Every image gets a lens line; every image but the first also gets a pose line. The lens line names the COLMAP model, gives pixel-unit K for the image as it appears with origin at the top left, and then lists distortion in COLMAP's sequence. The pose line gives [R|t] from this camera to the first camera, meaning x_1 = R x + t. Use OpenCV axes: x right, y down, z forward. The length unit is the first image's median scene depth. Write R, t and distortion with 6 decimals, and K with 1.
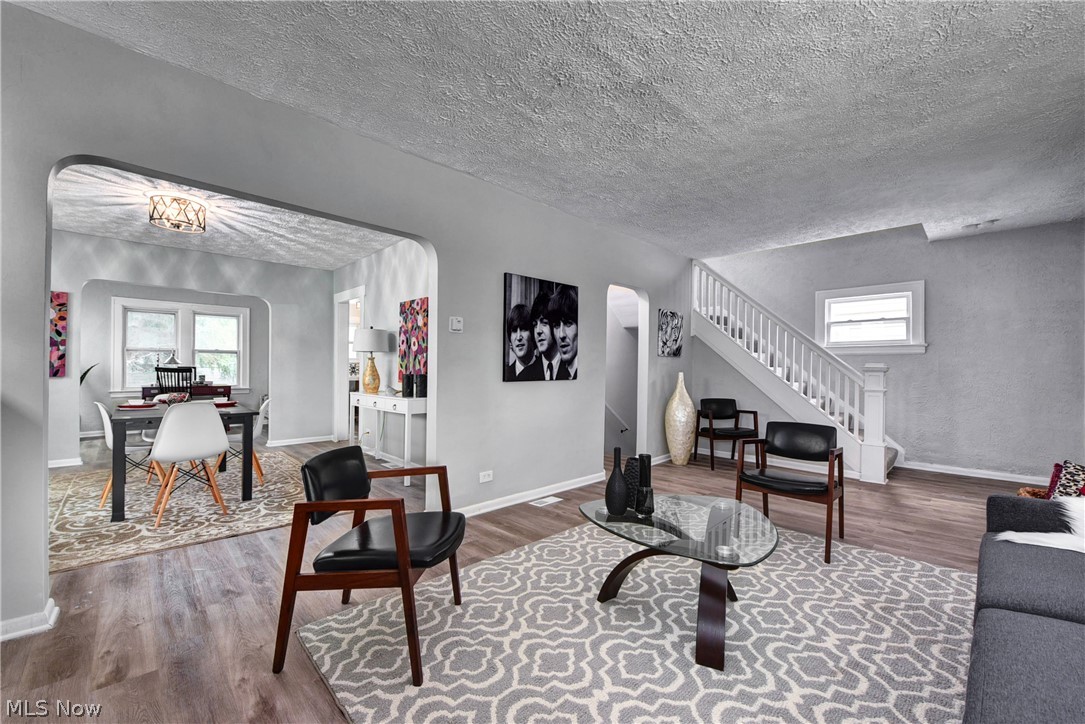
lens RADIAL K [[434.1, 0, 544.4], [0, 434.1, 365.8], [0, 0, 1]] dist [-0.009328, -0.000117]
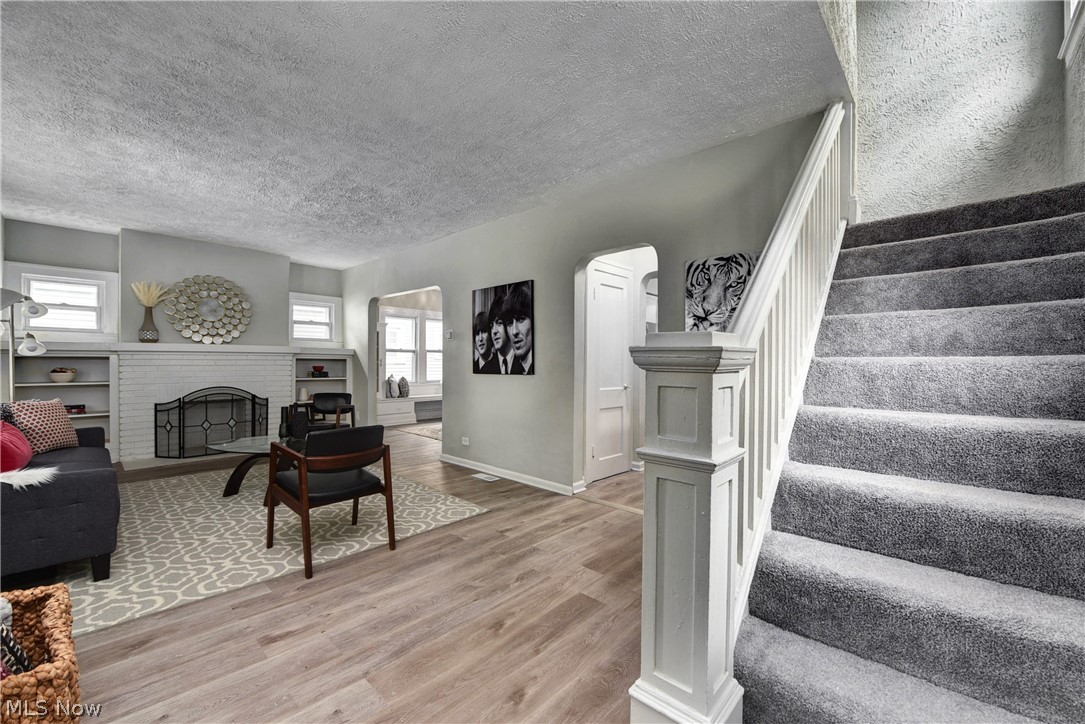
lens RADIAL K [[434.1, 0, 544.4], [0, 434.1, 365.8], [0, 0, 1]] dist [-0.009328, -0.000117]
pose [[0.056487, -0.002128, -0.998401, 1.146193], [-0.001093, 0.999997, -0.002193, 0.014588], [0.998403, 0.001215, 0.056485, 1.061130]]
